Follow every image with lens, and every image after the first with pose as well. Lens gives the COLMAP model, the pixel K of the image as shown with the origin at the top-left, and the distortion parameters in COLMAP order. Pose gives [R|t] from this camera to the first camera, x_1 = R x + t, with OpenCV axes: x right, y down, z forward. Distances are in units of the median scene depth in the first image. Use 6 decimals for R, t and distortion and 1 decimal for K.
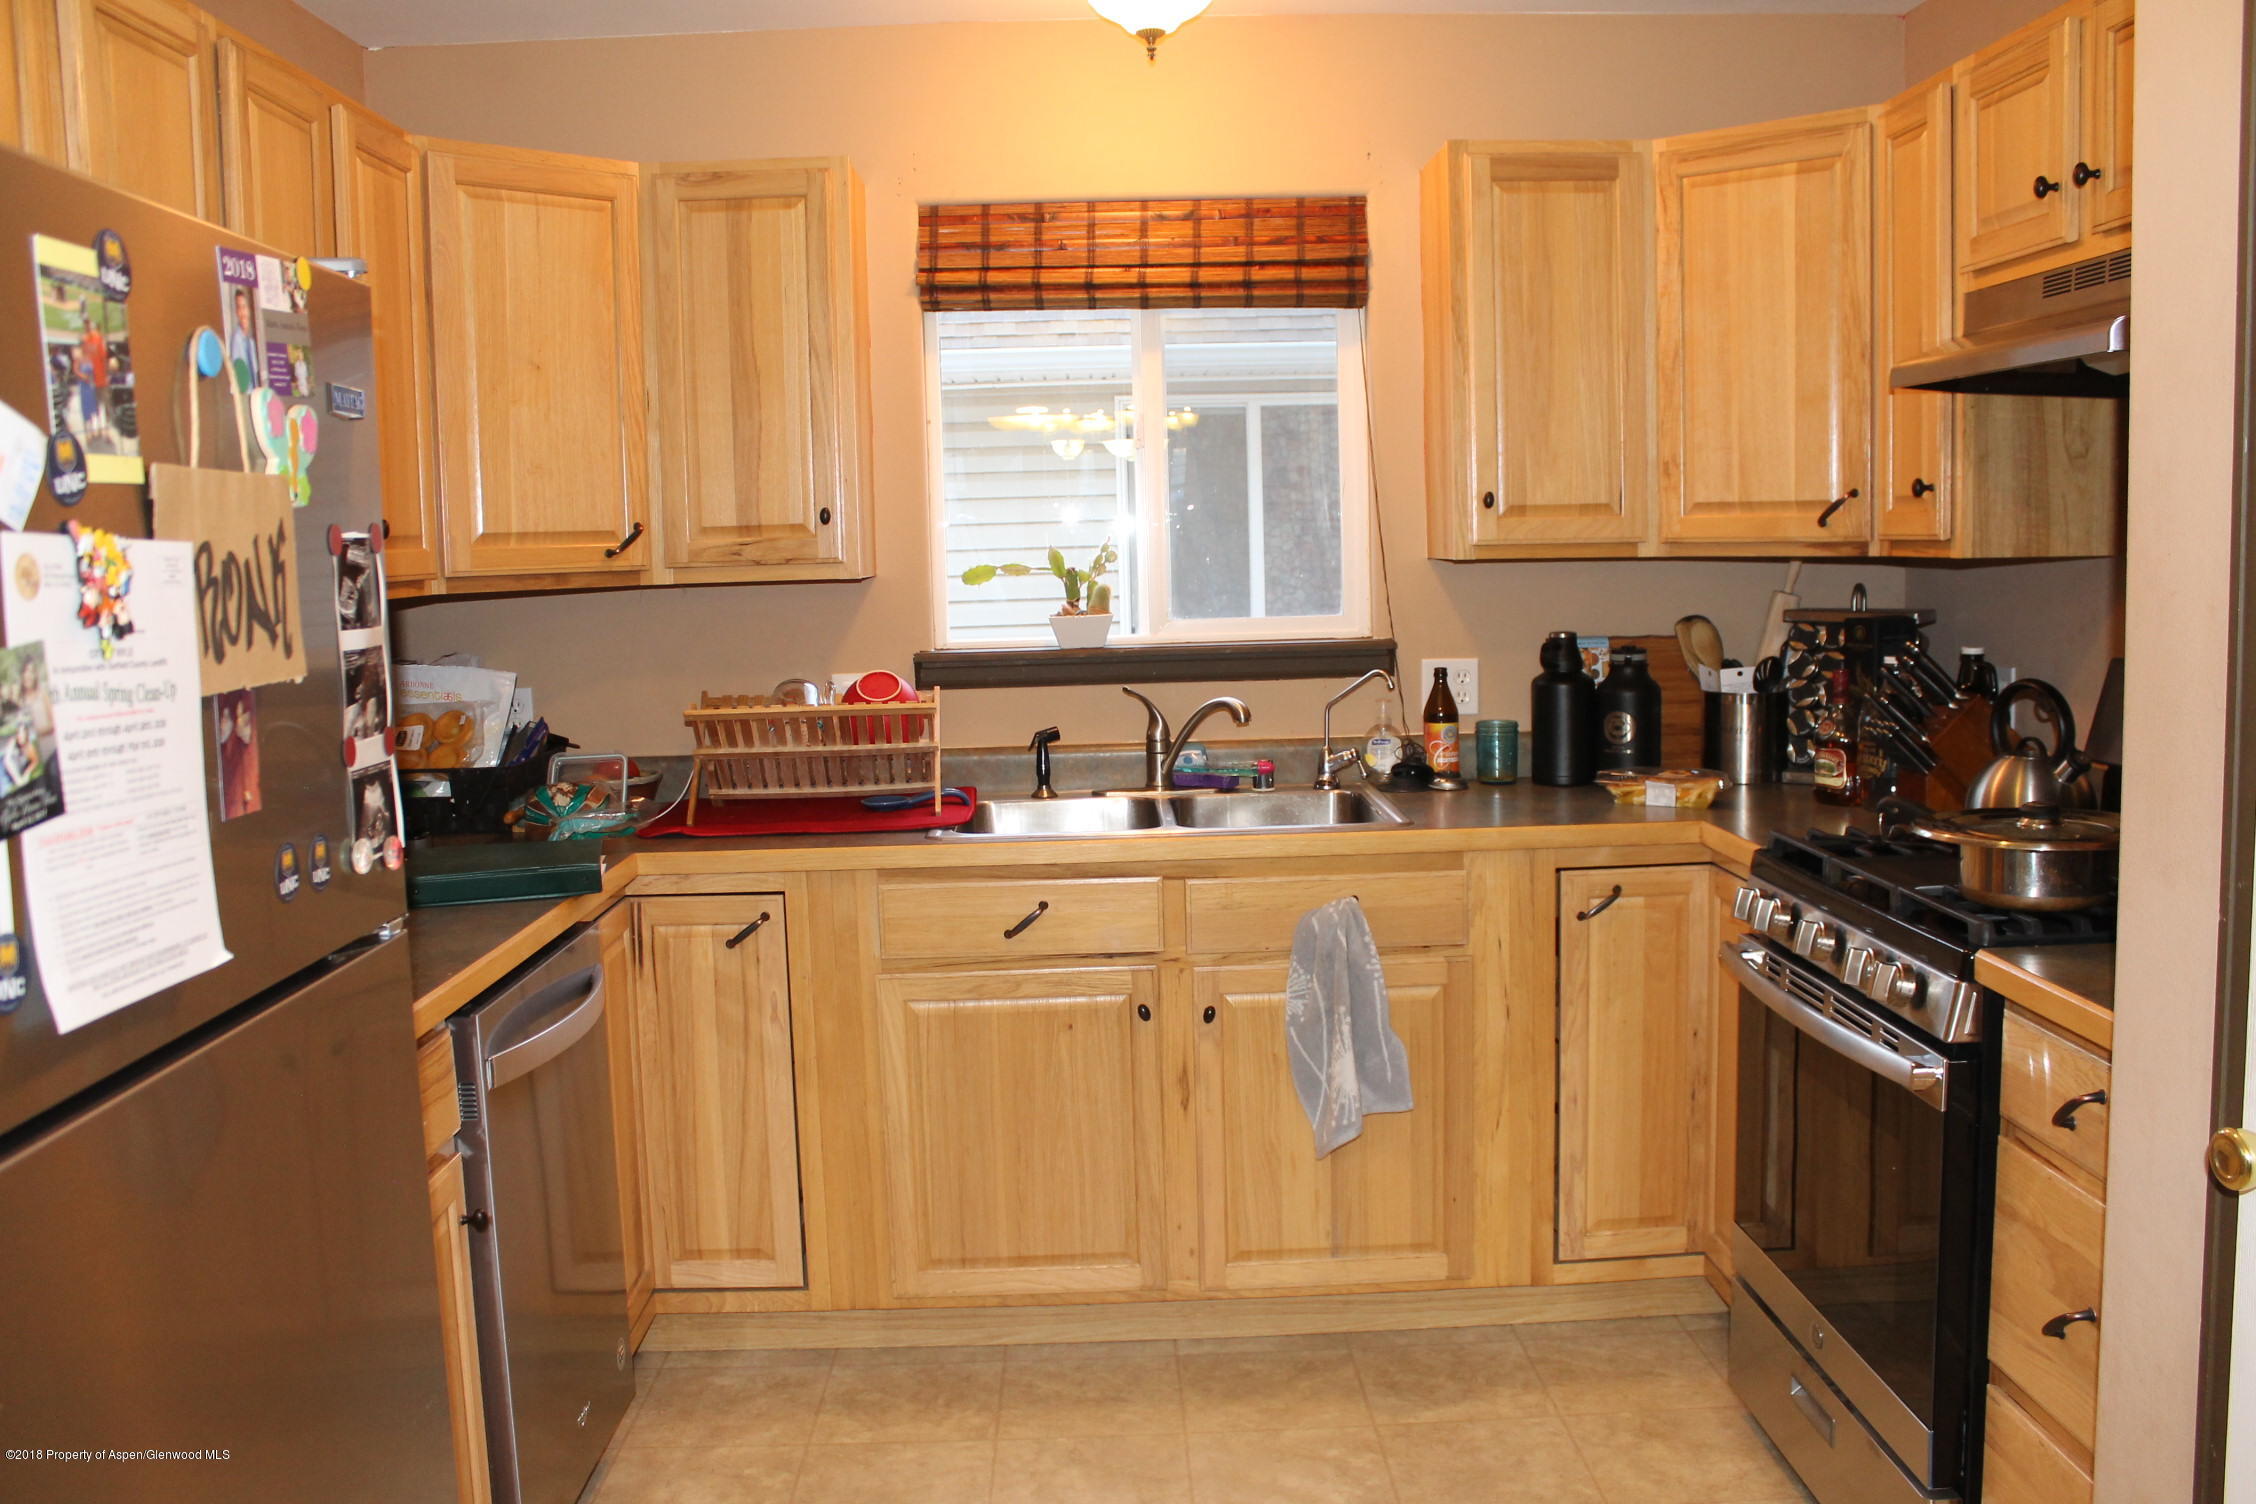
lens RADIAL K [[1902.1, 0, 1133.2], [0, 1902.1, 759.5], [0, 0, 1]] dist [-0.170558, 0.143595]
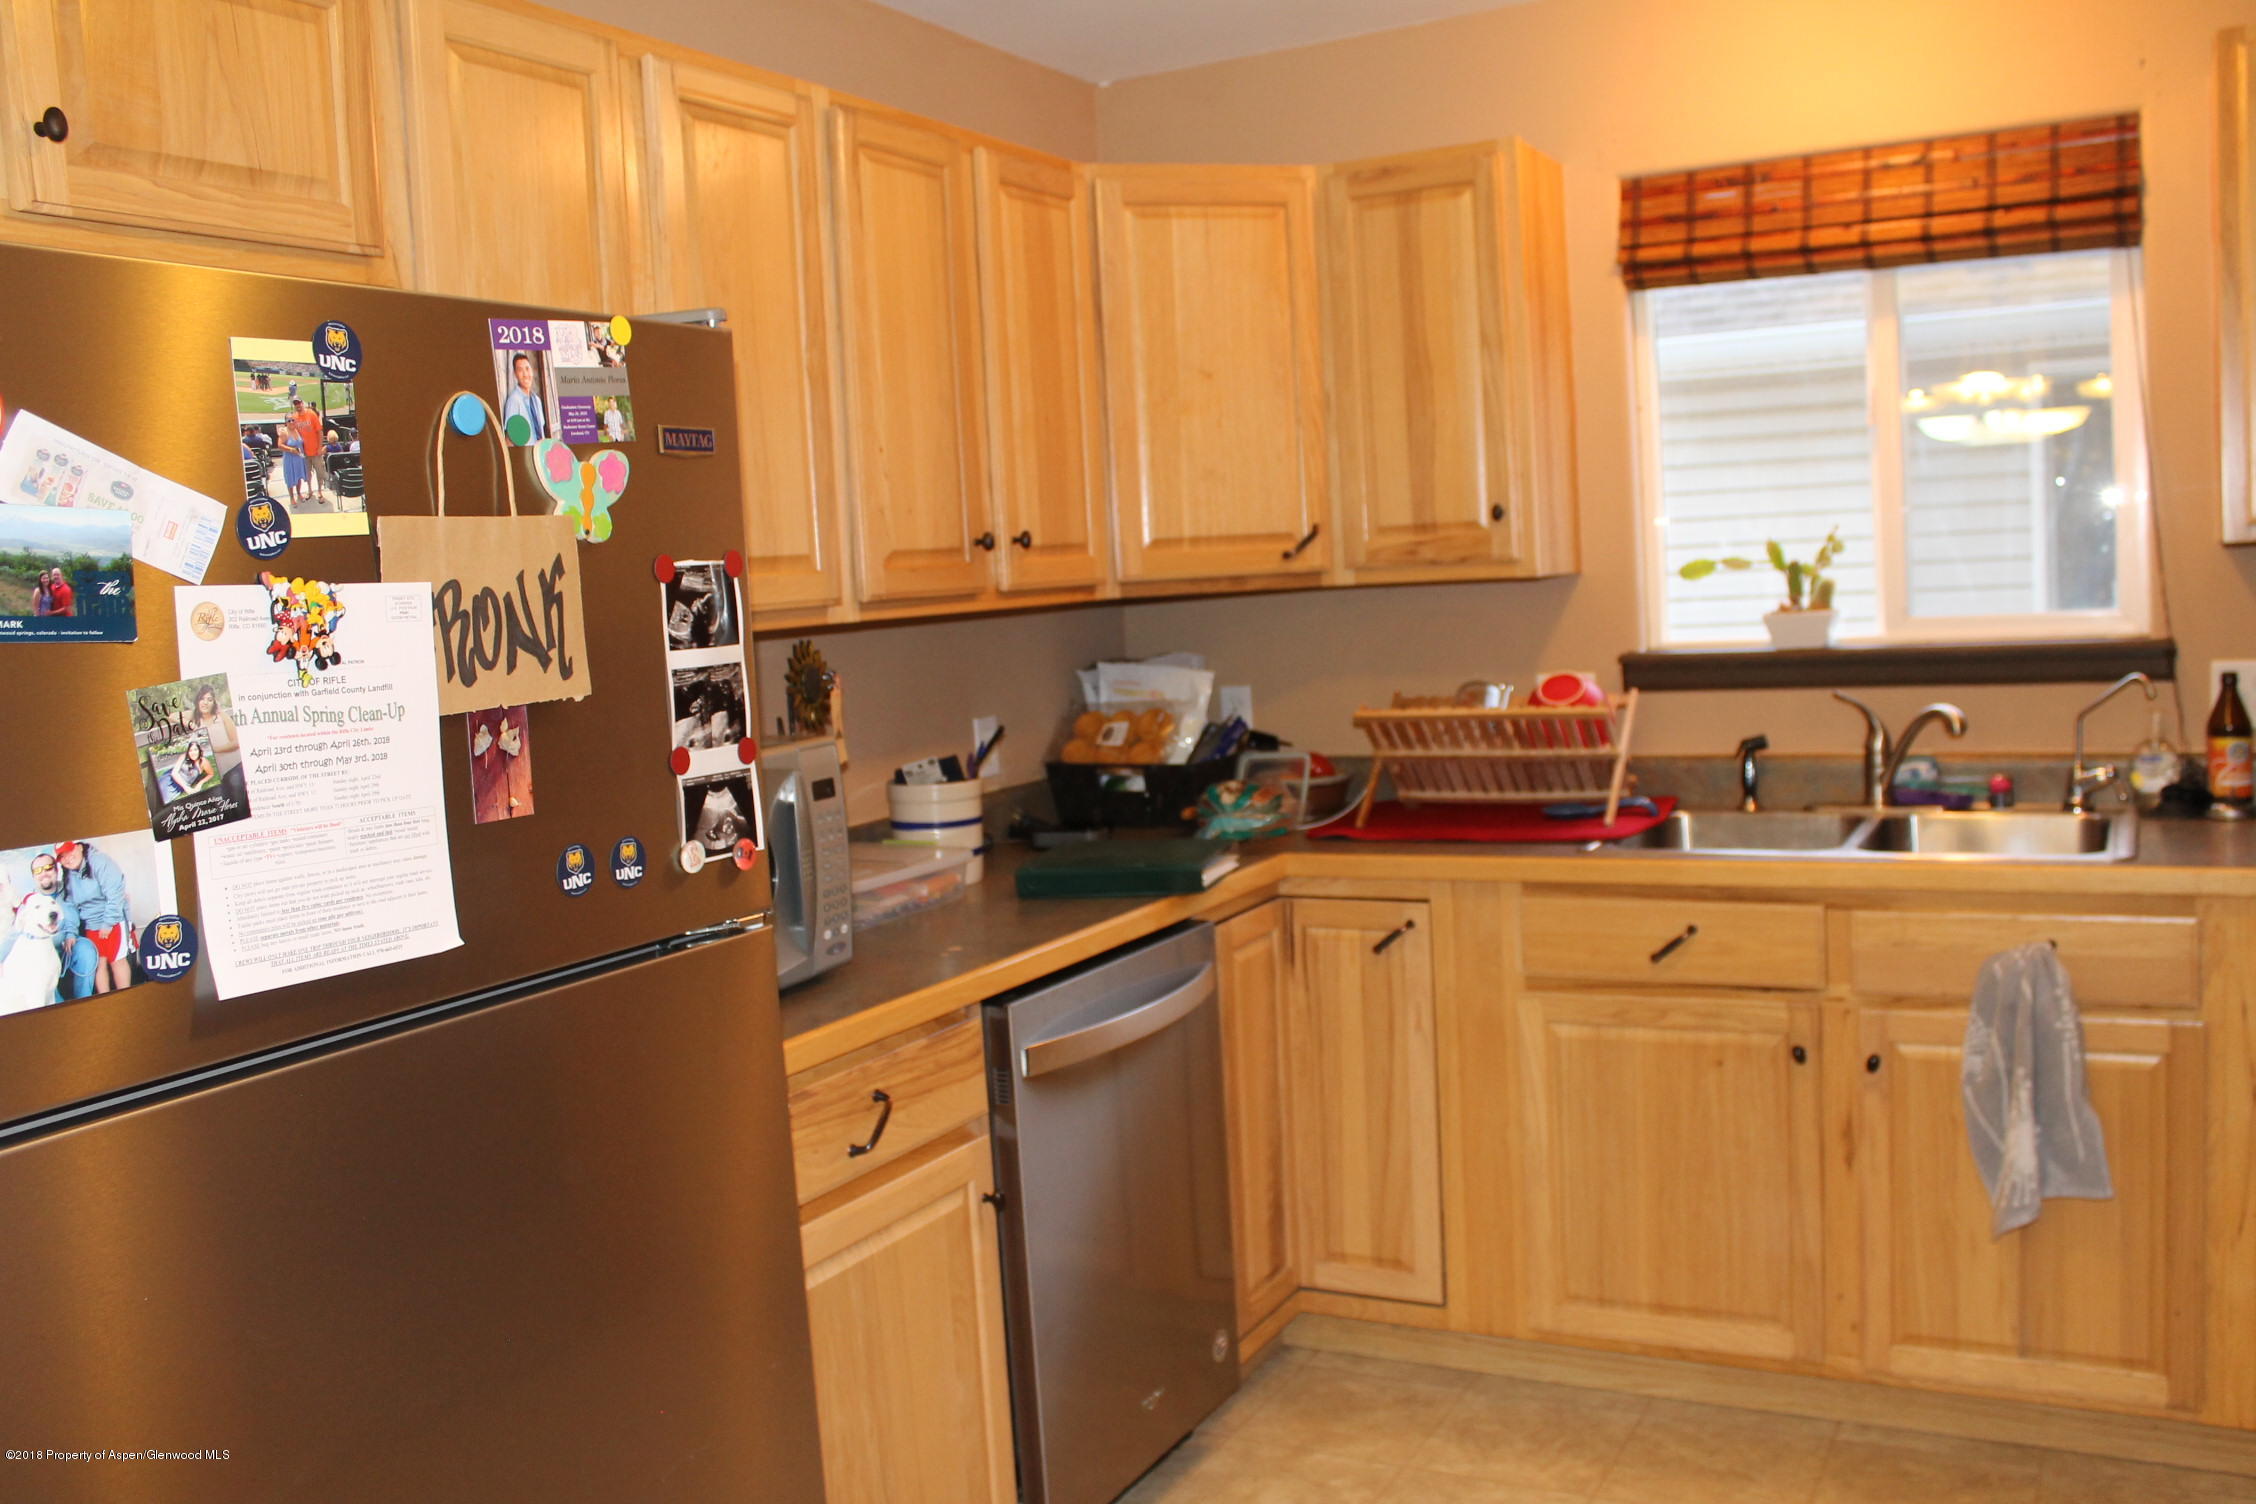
lens RADIAL K [[1902.1, 0, 1133.2], [0, 1902.1, 759.5], [0, 0, 1]] dist [-0.170558, 0.143595]
pose [[0.868863, 0.024035, -0.494470, 0.160450], [-0.020752, 0.999711, 0.012129, -0.010864], [0.494618, -0.000277, 0.869110, 0.072816]]
